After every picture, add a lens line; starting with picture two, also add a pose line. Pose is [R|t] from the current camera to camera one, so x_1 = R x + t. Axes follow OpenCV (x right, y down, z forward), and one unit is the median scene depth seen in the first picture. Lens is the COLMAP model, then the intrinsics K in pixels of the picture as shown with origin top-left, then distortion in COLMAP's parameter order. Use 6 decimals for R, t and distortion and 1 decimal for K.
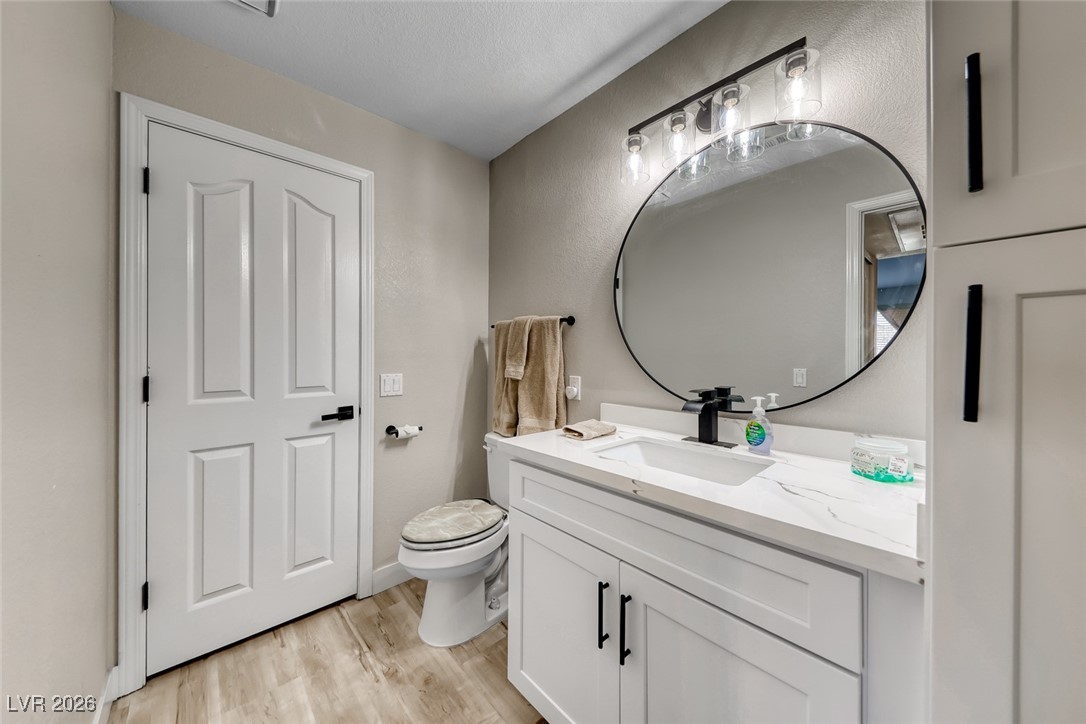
lens RADIAL K [[368.5, 0, 540.1], [0, 368.5, 353.2], [0, 0, 1]] dist [0.010355, -0.000040]
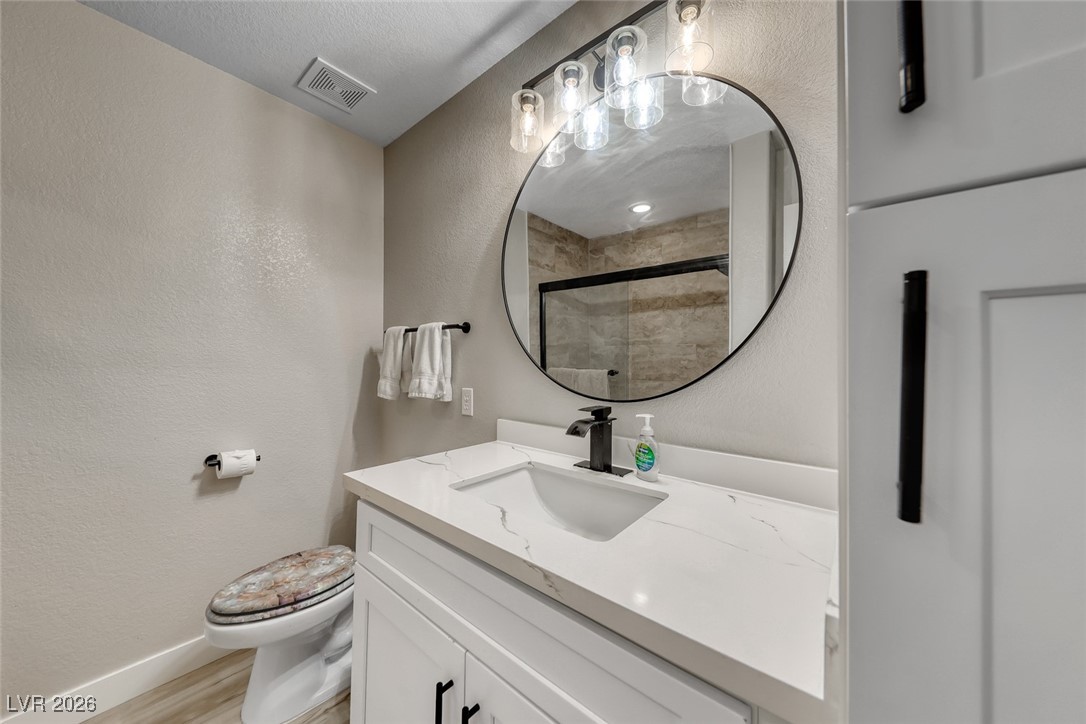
lens RADIAL K [[370.3, 0, 540.5], [0, 370.3, 350.3], [0, 0, 1]] dist [0.013896, -0.000207]
pose [[0.991754, 0.003287, 0.128114, 0.216396], [-0.003510, 0.999993, 0.001512, -0.026296], [-0.128108, -0.001950, 0.991758, 0.206967]]
